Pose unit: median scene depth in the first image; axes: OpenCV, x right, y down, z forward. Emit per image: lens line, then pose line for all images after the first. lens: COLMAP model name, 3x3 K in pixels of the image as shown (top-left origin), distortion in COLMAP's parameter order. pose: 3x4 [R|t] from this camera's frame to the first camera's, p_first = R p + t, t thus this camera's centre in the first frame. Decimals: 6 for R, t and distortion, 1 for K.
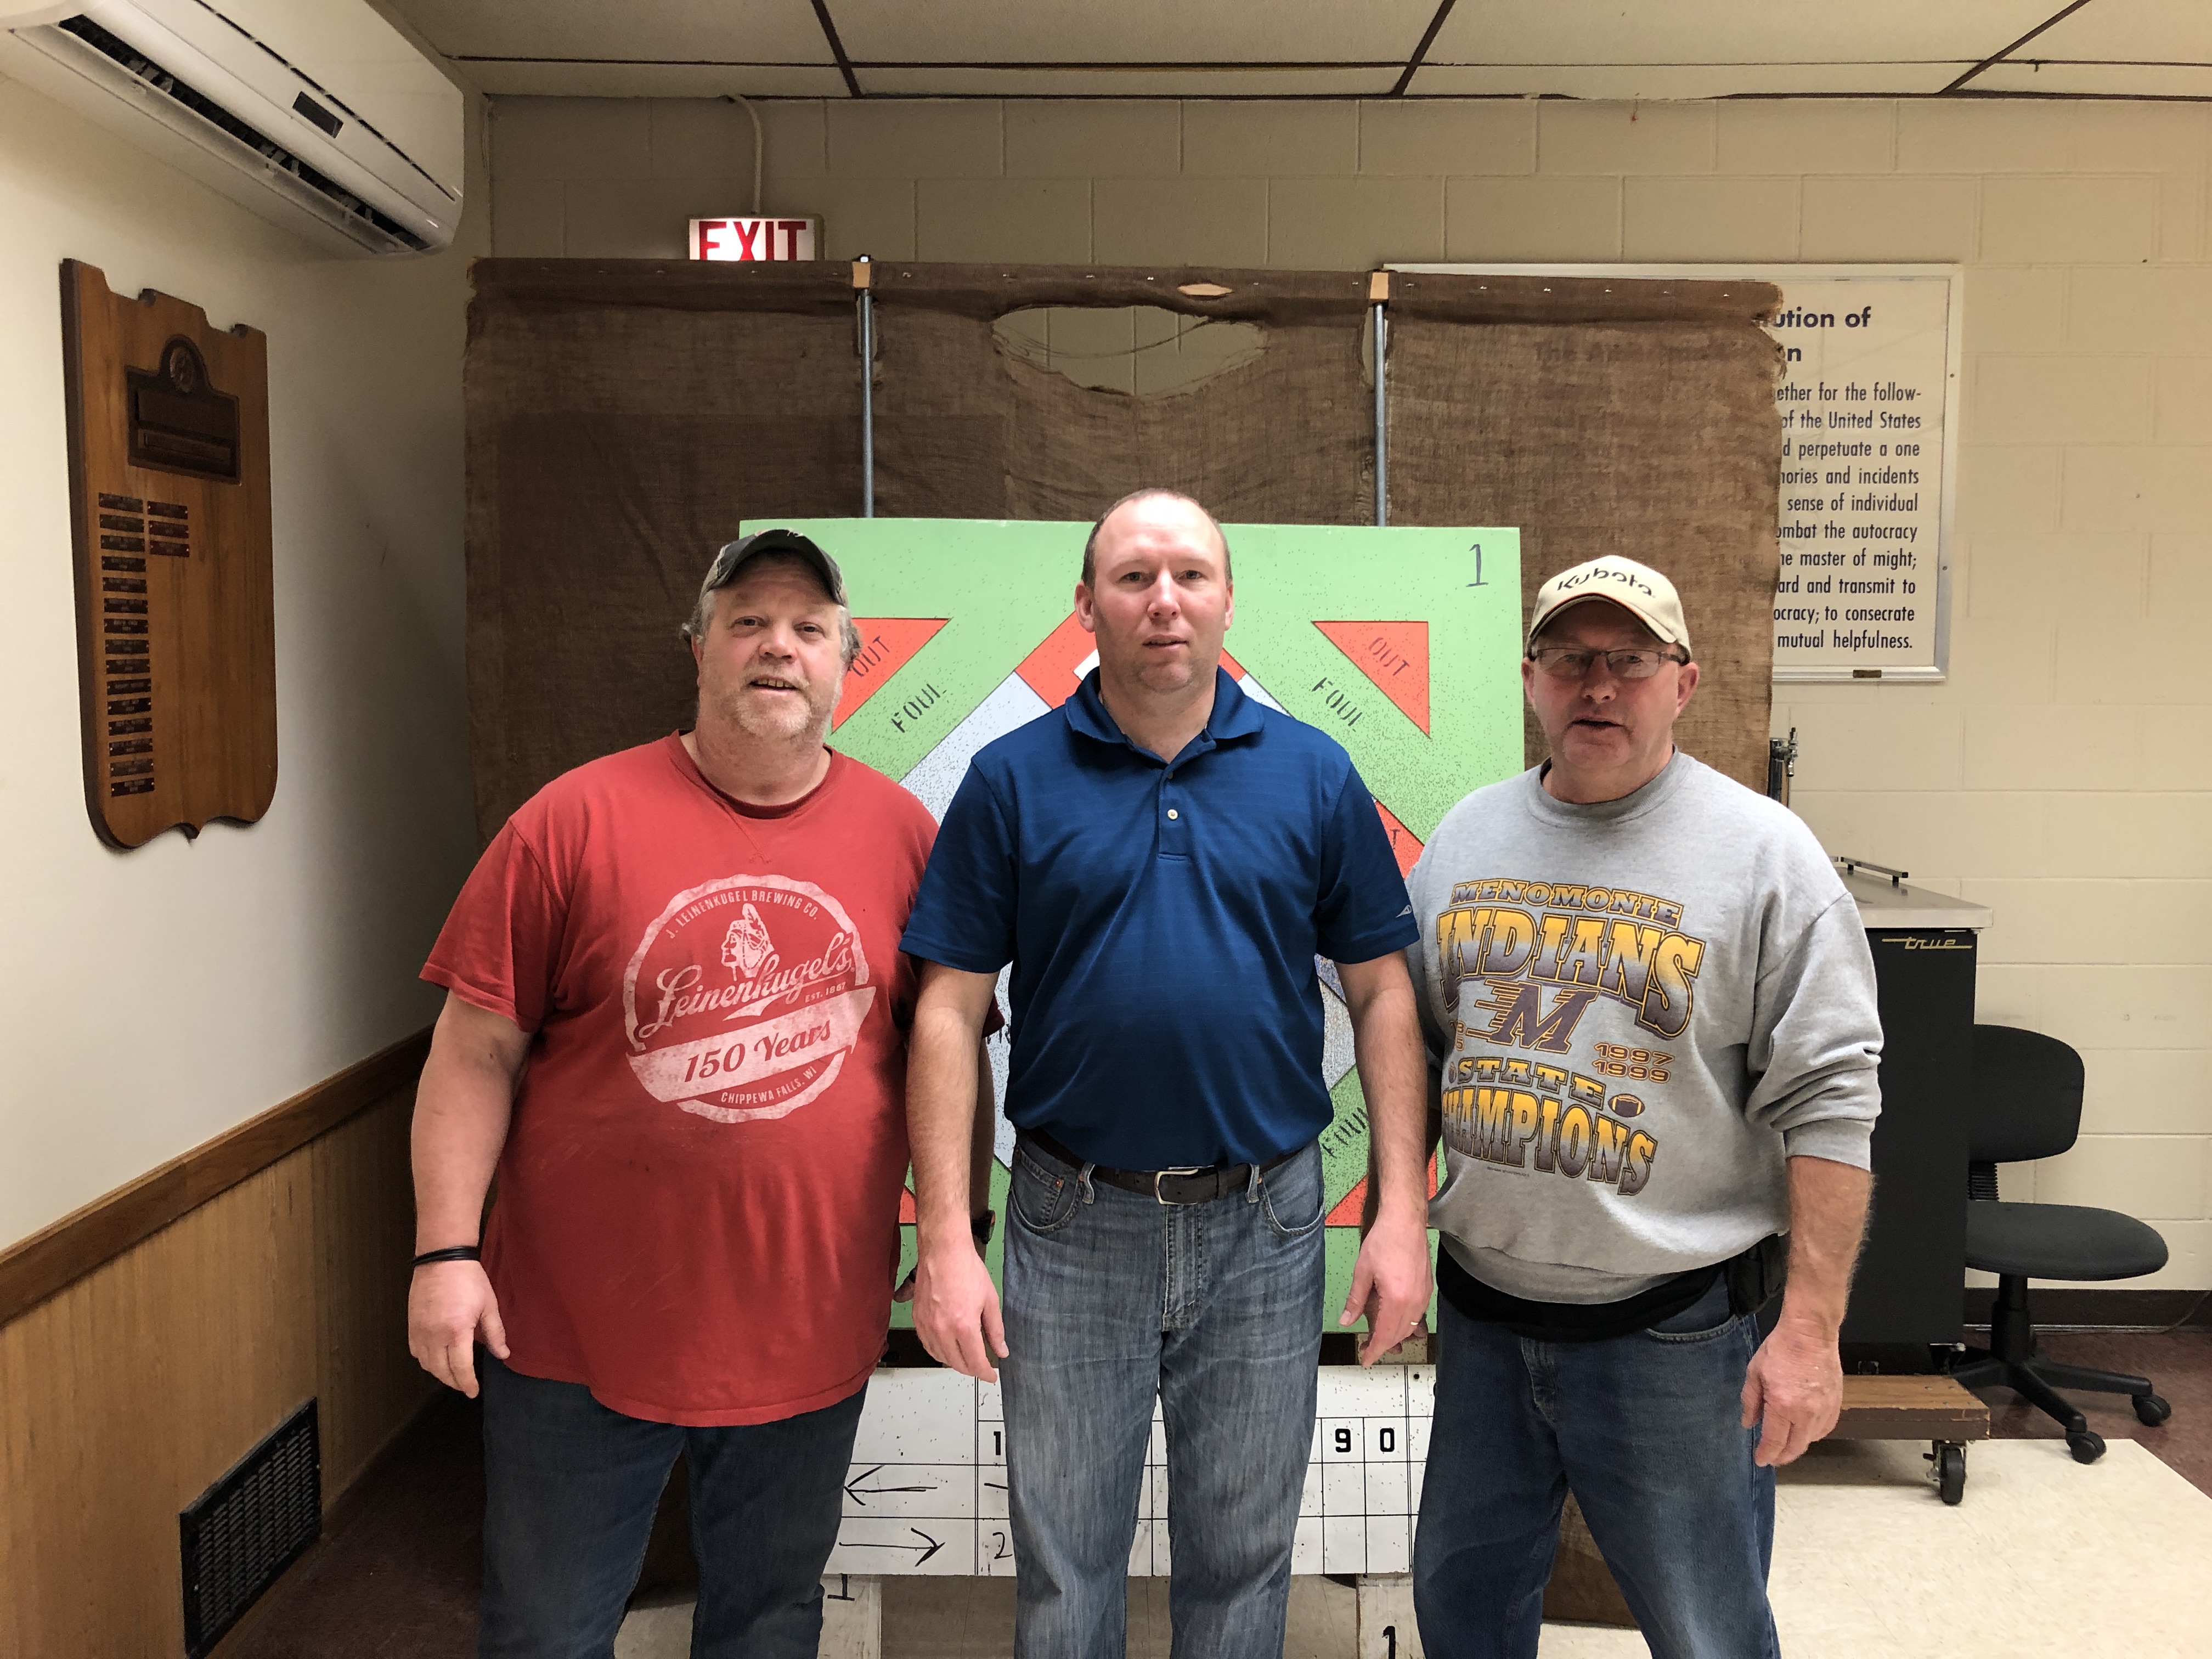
lens RADIAL K [[1700.4, 0, 1081.4], [0, 1700.4, 821.0], [0, 0, 1]] dist [0.010728, -0.019187]
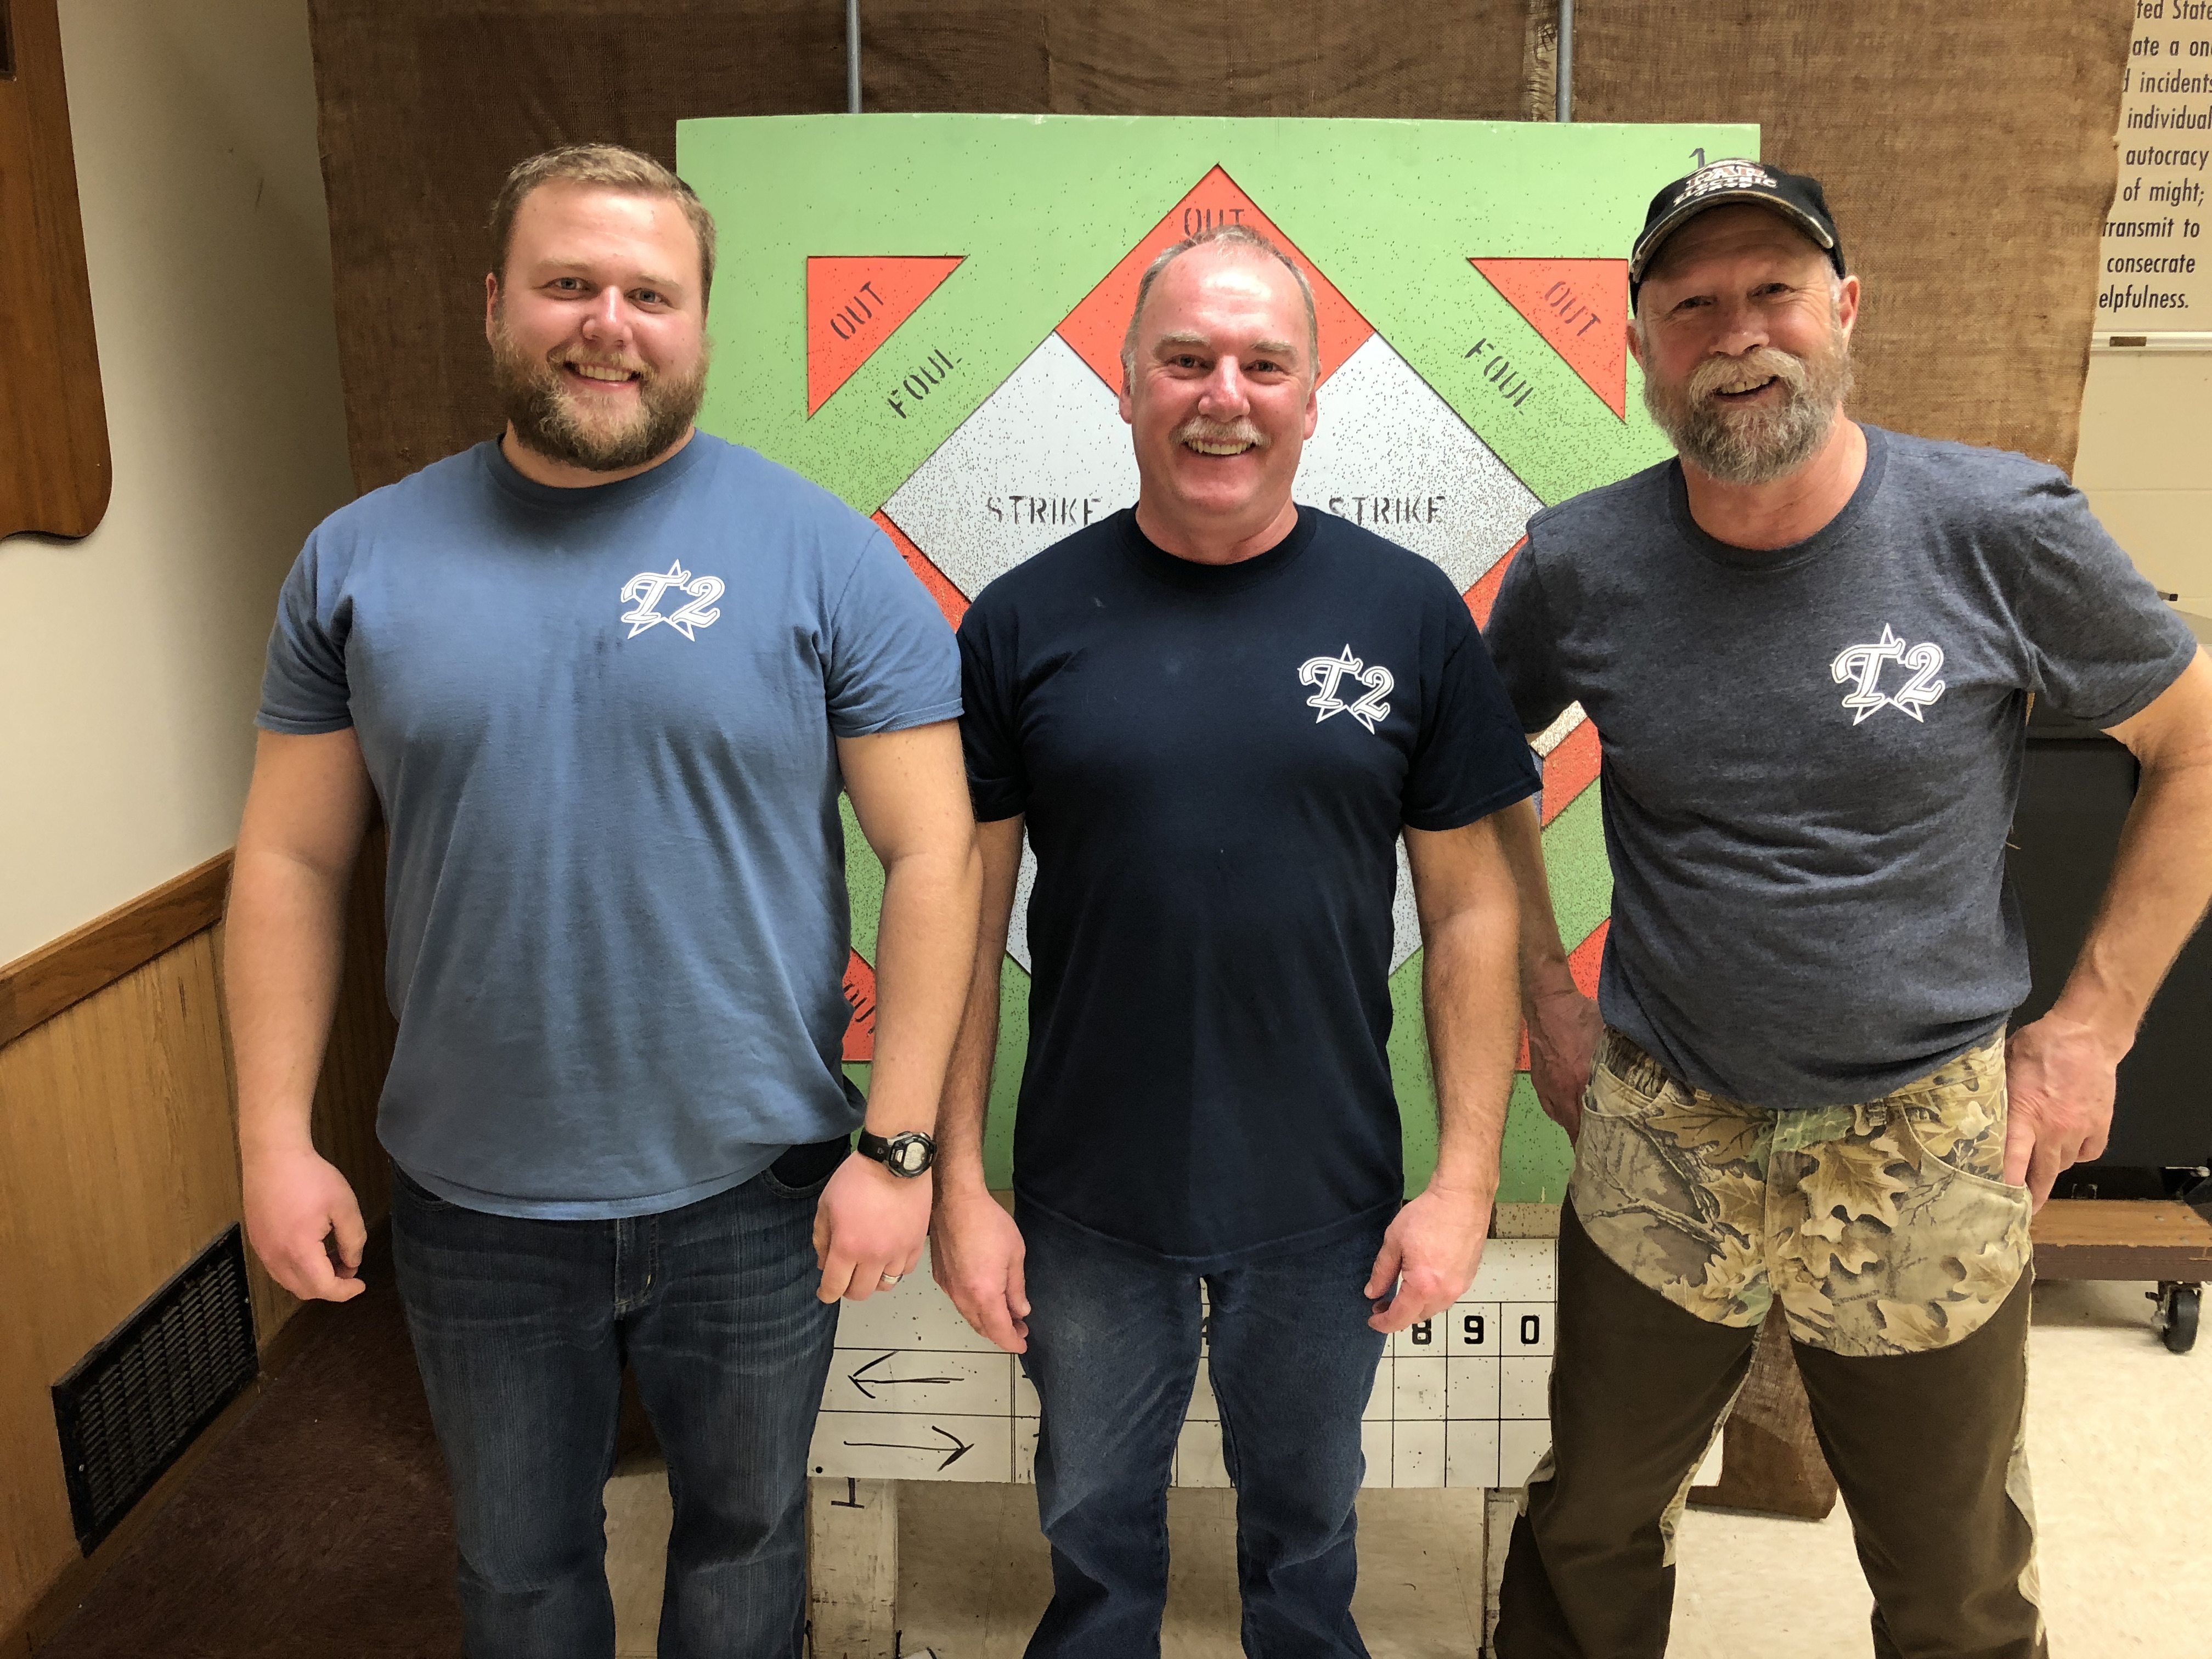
lens RADIAL K [[1700.4, 0, 1097.8], [0, 1700.4, 785.7], [0, 0, 1]] dist [0.010728, -0.019187]
pose [[0.999615, 0.003408, -0.027533, -0.000201], [0.000986, 0.987436, 0.158015, -0.010341], [0.027726, -0.157981, 0.987053, 0.233230]]
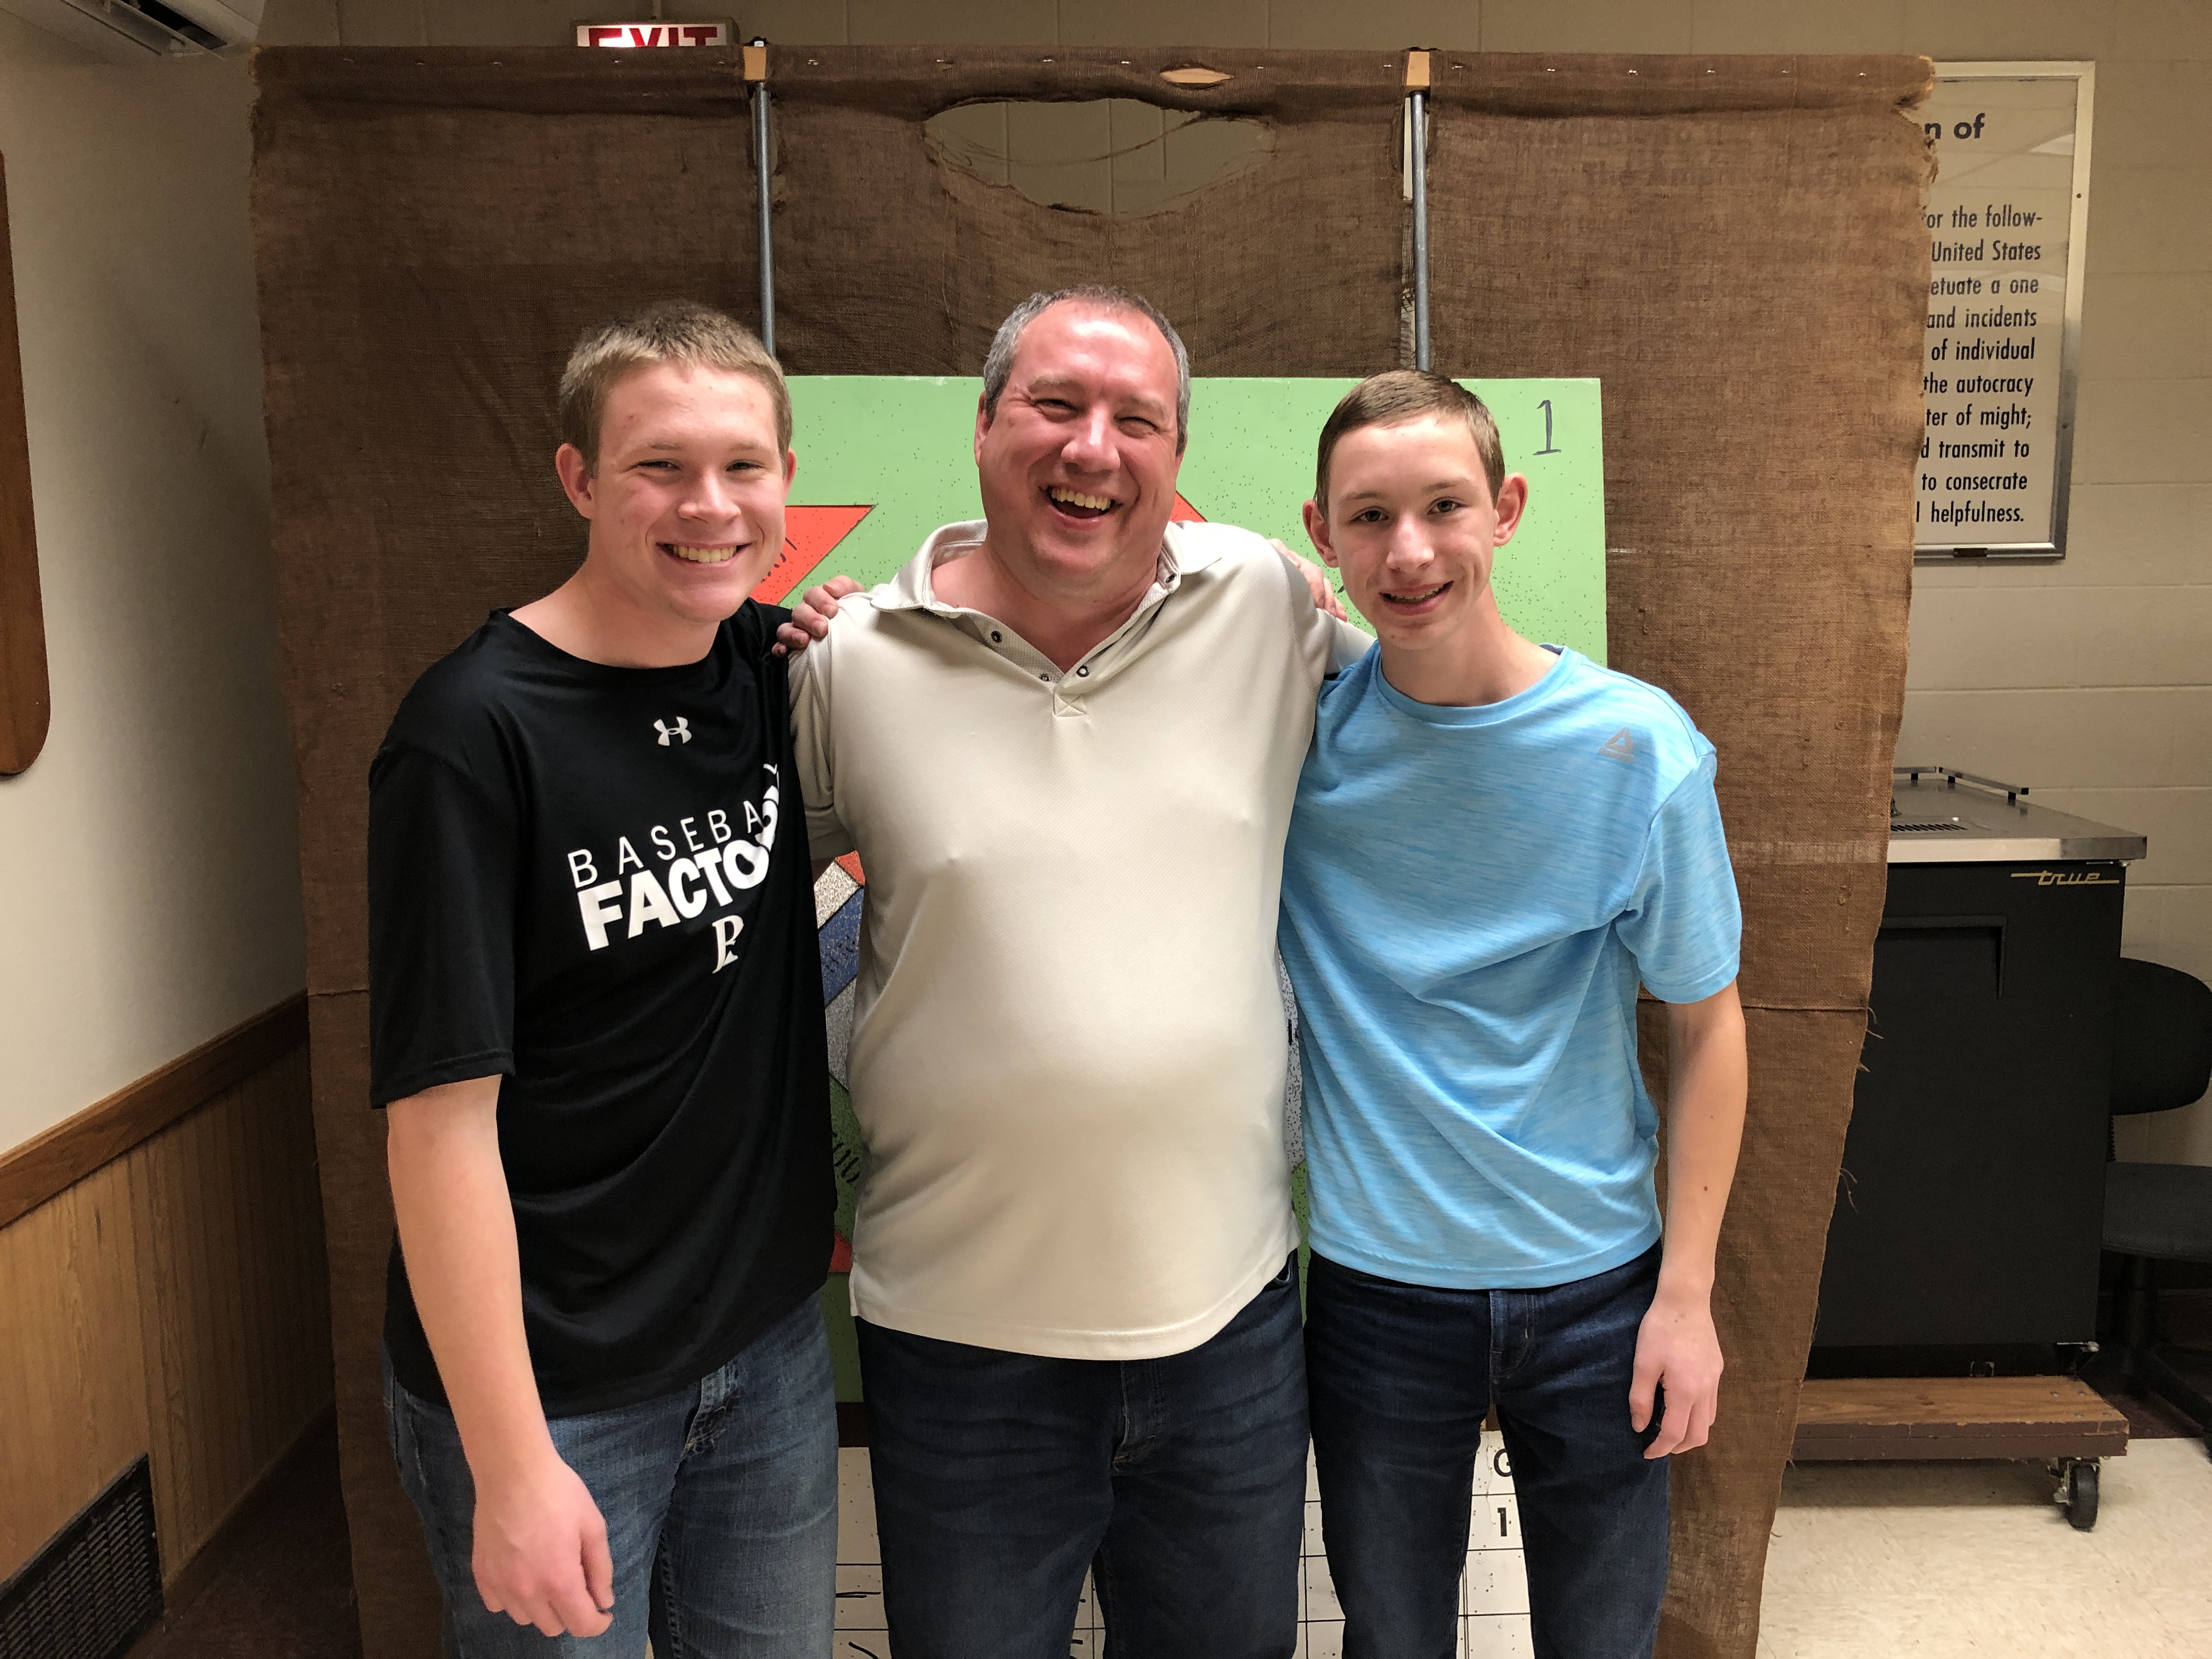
lens RADIAL K [[1700.4, 0, 1088.9], [0, 1700.4, 803.5], [0, 0, 1]] dist [0.010728, -0.019187]
pose [[0.999851, -0.015574, 0.007468, 0.012634], [0.015097, 0.998076, 0.060138, -0.026451], [-0.008390, -0.060017, 0.998162, 0.199696]]
